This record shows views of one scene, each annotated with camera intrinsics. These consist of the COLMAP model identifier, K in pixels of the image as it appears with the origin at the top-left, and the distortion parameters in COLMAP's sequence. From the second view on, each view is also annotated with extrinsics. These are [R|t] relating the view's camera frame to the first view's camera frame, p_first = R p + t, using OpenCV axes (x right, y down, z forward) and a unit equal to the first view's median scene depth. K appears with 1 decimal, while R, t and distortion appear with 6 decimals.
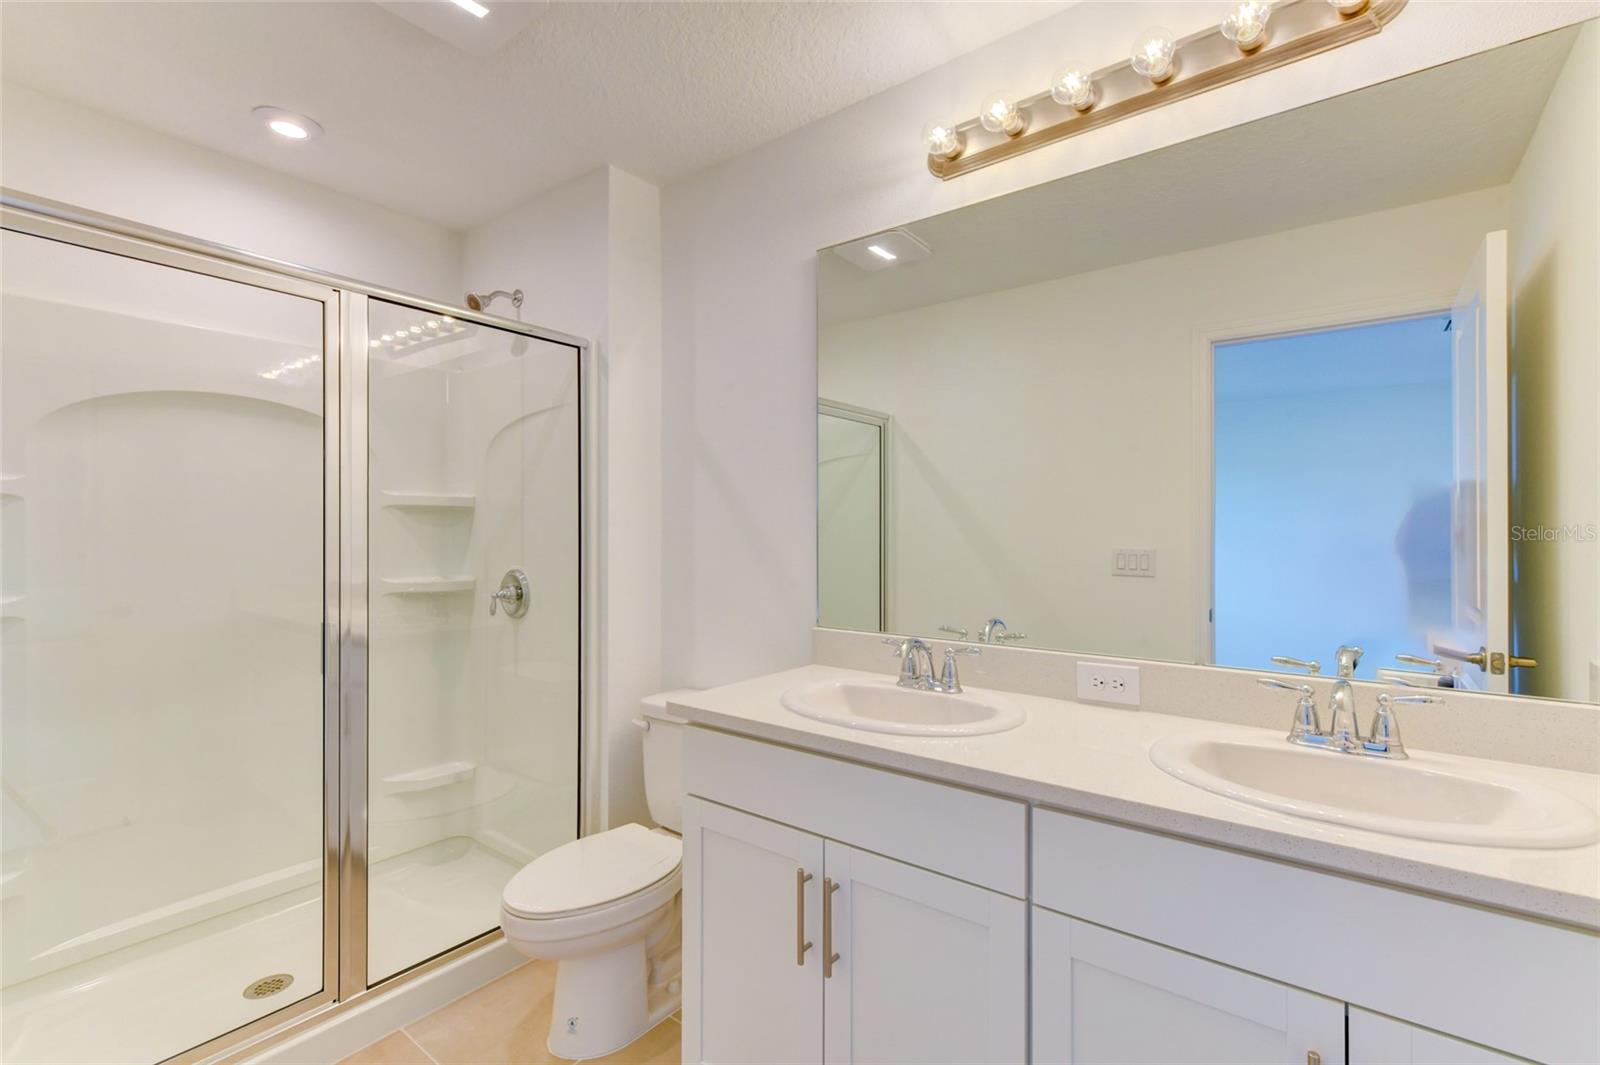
lens RADIAL K [[715.8, 0, 800.3], [0, 715.8, 521.2], [0, 0, 1]] dist [-0.001998, -0.000852]
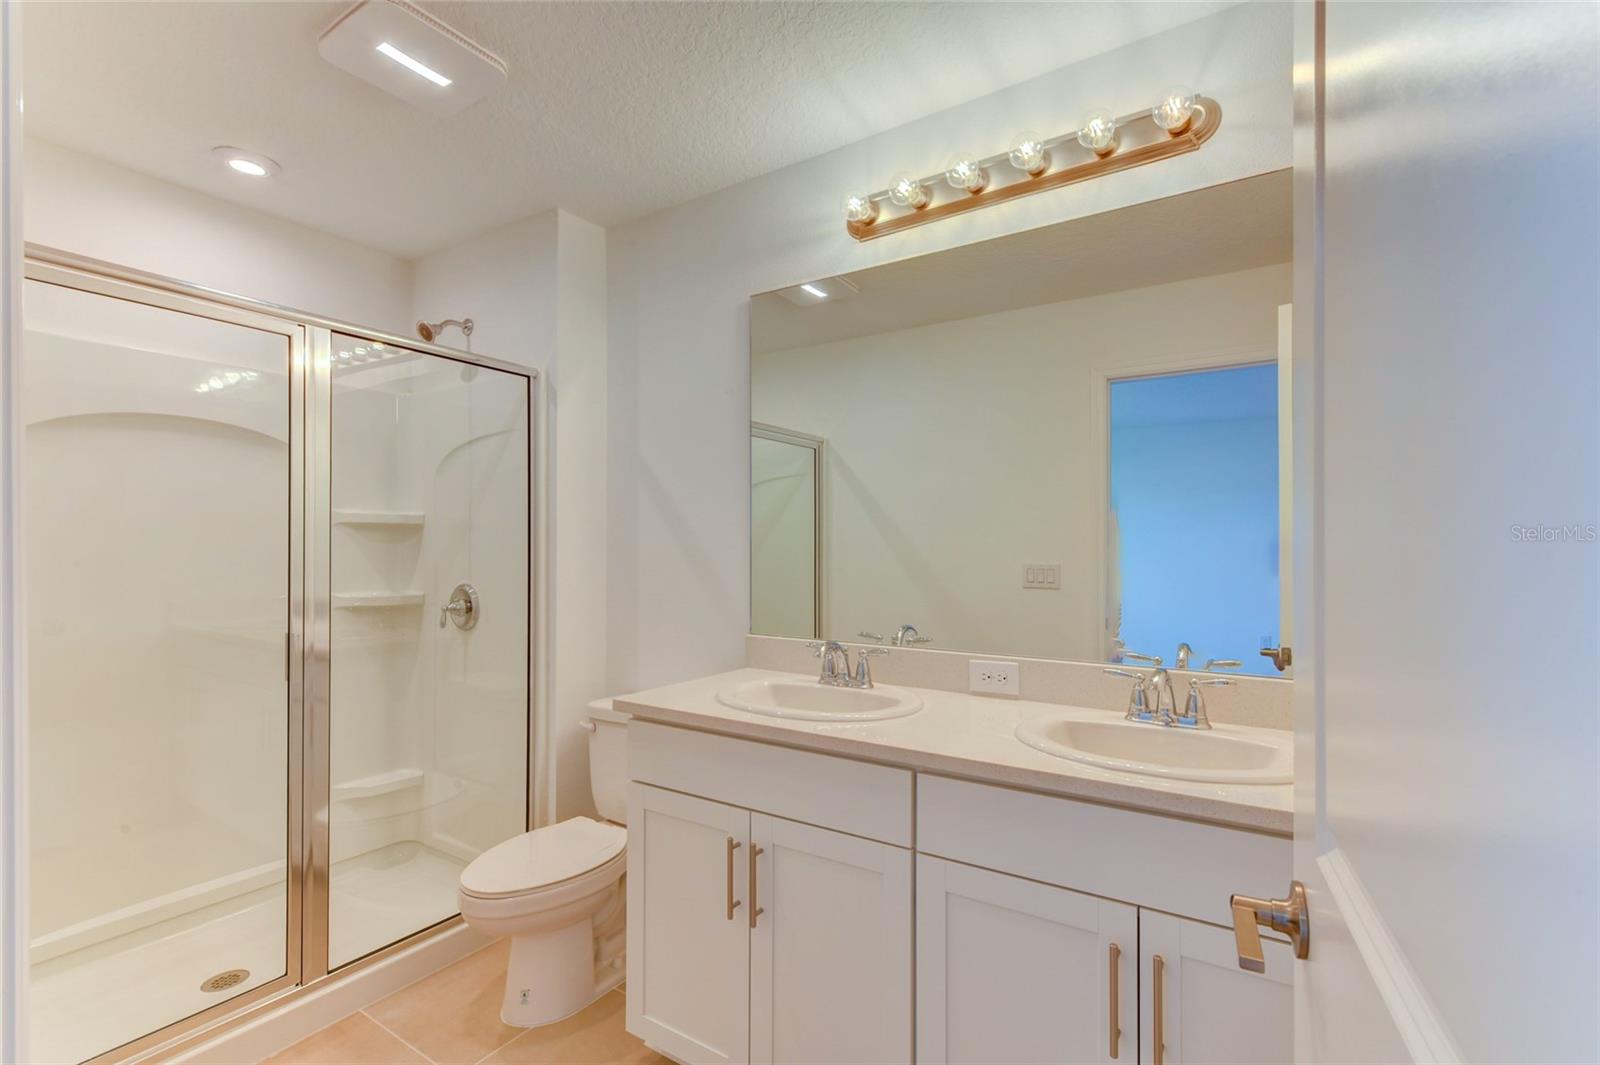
lens RADIAL K [[715.8, 0, 811.2], [0, 715.8, 537.1], [0, 0, 1]] dist [-0.001998, -0.000852]
pose [[0.995798, 0.001925, 0.091558, 0.018714], [-0.002040, 0.999997, 0.001159, -0.005599], [-0.091556, -0.001341, 0.995799, -0.136367]]
